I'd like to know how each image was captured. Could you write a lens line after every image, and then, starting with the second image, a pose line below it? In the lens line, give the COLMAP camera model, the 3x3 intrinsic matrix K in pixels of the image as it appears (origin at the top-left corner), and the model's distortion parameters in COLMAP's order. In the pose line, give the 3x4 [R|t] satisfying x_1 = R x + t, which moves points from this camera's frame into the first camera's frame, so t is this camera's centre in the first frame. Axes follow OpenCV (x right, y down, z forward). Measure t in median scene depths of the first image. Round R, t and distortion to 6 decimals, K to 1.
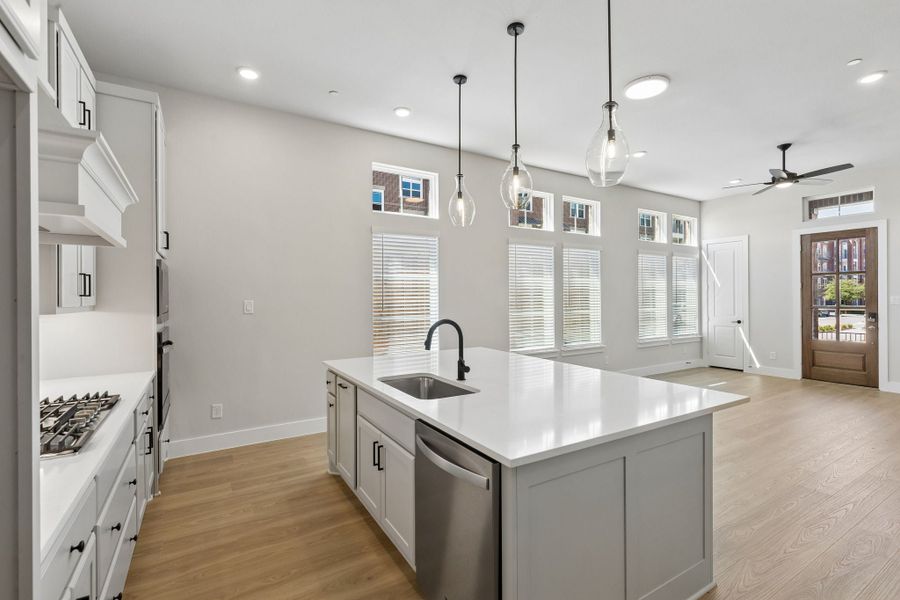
lens RADIAL K [[408.2, 0, 447.9], [0, 408.2, 295.9], [0, 0, 1]] dist [0.005159, -0.000924]
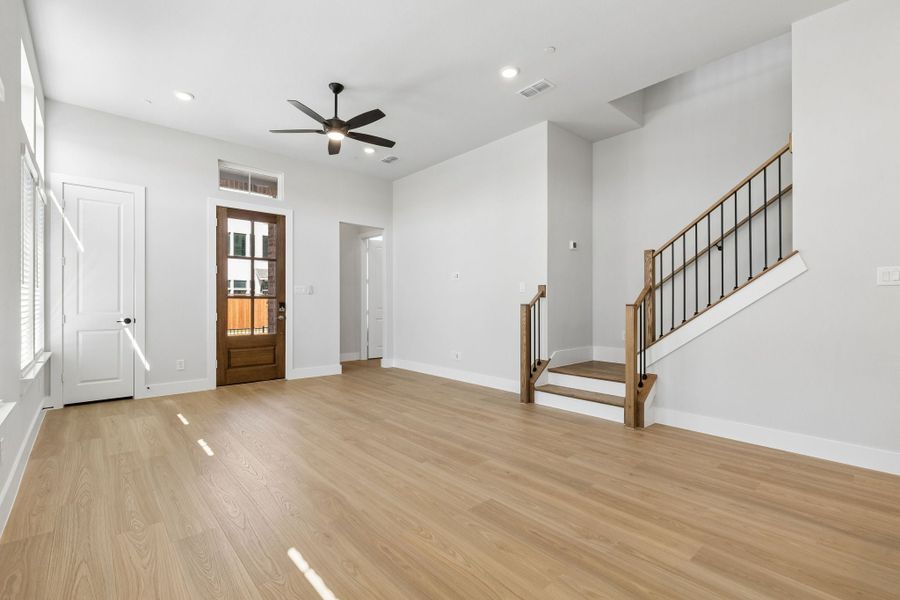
lens RADIAL K [[408.2, 0, 450.5], [0, 408.2, 299.1], [0, 0, 1]] dist [0.005159, -0.000924]
pose [[-0.177104, 0.015906, 0.984064, 0.010475], [-0.004882, 0.999843, -0.017039, 0.091442], [-0.984180, -0.007822, -0.176999, 1.460138]]
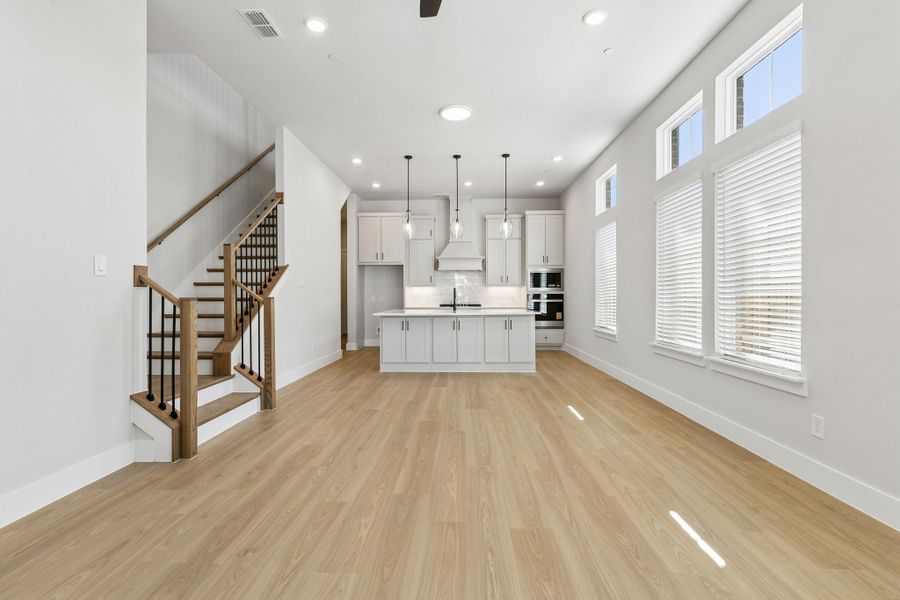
lens RADIAL K [[408.2, 0, 444.6], [0, 408.2, 298.4], [0, 0, 1]] dist [0.005159, -0.000924]
pose [[-0.554879, 0.012168, -0.831842, 1.793102], [0.008579, 0.999924, 0.008904, 0.081519], [0.831887, -0.002196, -0.554941, 1.901774]]
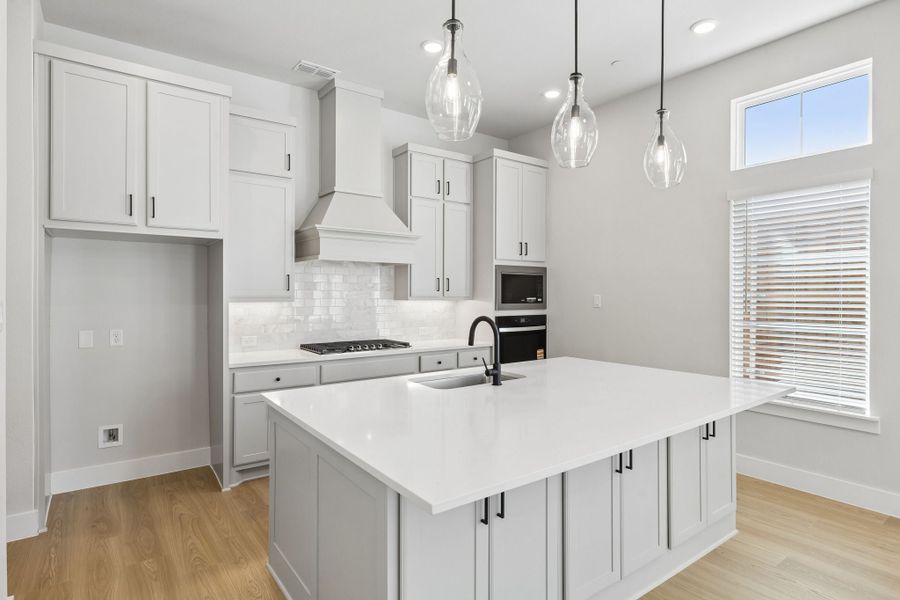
lens RADIAL K [[485.8, 0, 452.5], [0, 485.8, 294.8], [0, 0, 1]] dist [0.000817, 0.000053]
pose [[0.091739, 0.010483, -0.995728, 0.862636], [0.001429, 0.999942, 0.010659, -0.003526], [0.995782, -0.002401, 0.091718, 0.632245]]
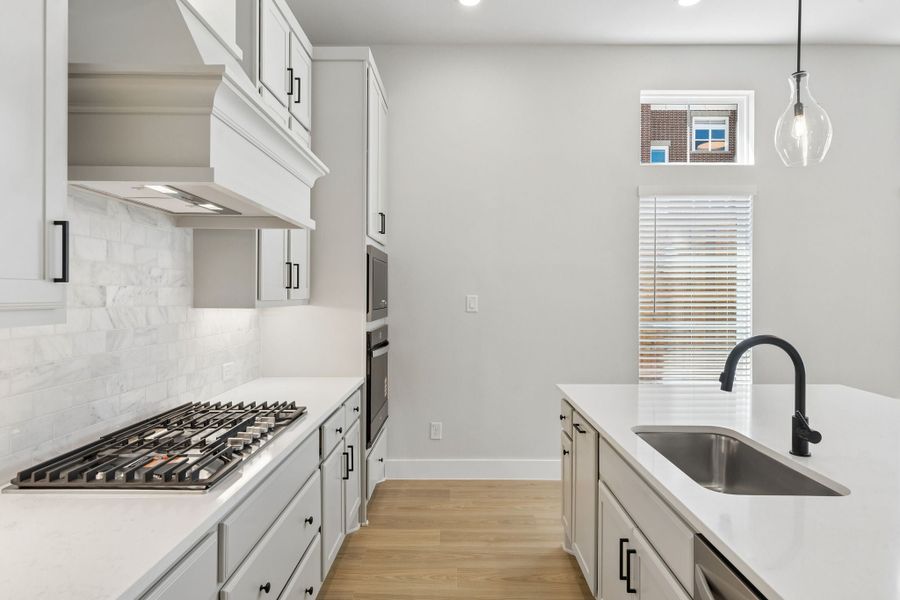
lens RADIAL K [[514.8, 0, 457.0], [0, 514.8, 293.2], [0, 0, 1]] dist [0.003857, 0.002915]
pose [[0.854658, 0.009732, -0.519099, -0.000724], [-0.007218, 0.999950, 0.006864, 0.000964], [0.519140, -0.002119, 0.854686, 0.172552]]
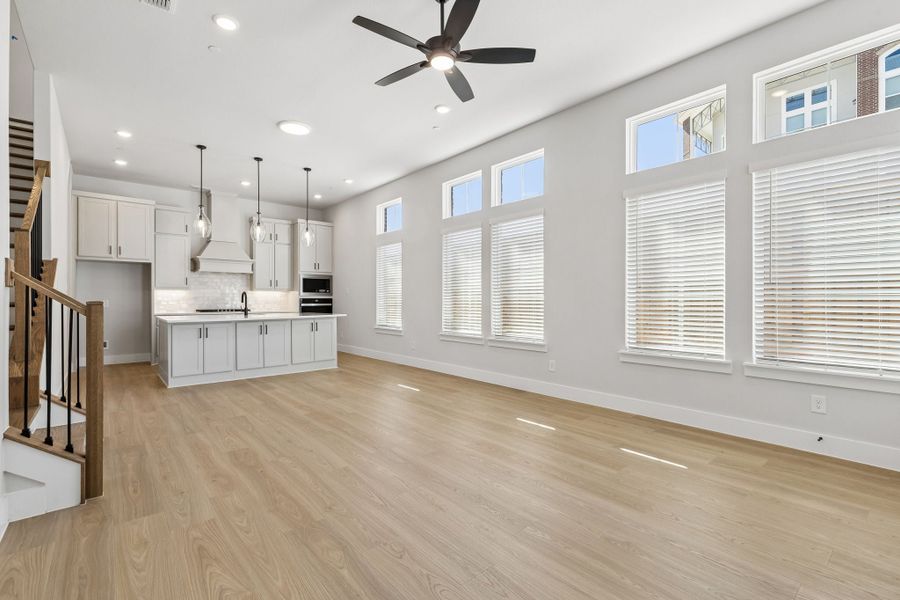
lens RADIAL K [[408.2, 0, 452.4], [0, 408.2, 301.6], [0, 0, 1]] dist [0.005159, -0.000924]
pose [[0.163631, 0.009545, -0.986475, 2.187072], [0.004573, 0.999935, 0.010434, 0.078335], [0.986511, -0.006219, 0.163577, 1.460071]]
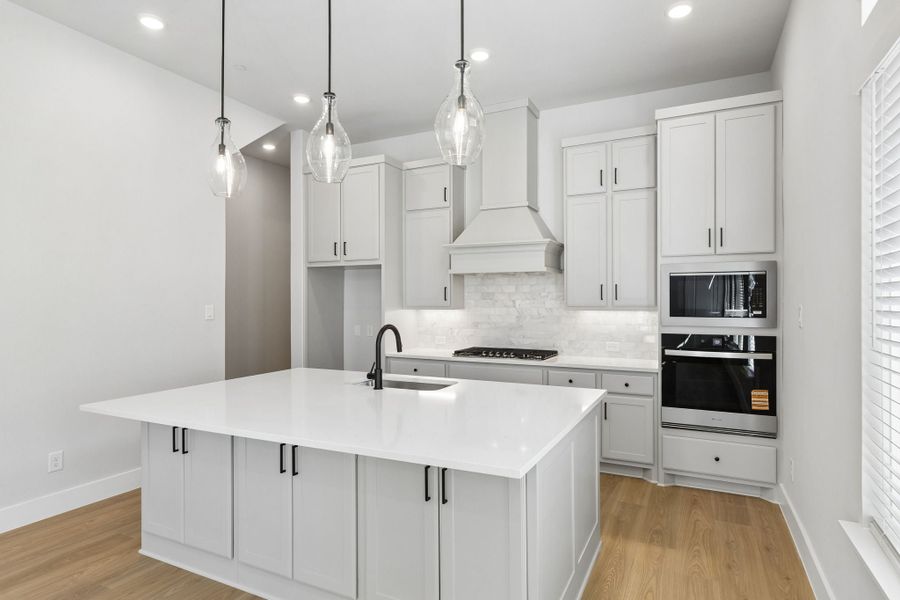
lens RADIAL K [[485.8, 0, 450.9], [0, 485.8, 302.7], [0, 0, 1]] dist [0.000817, 0.000053]
pose [[-0.842333, 0.006883, -0.538914, 0.386932], [0.007904, 0.999969, 0.000418, 0.004672], [0.538900, -0.003907, -0.842361, 1.598506]]
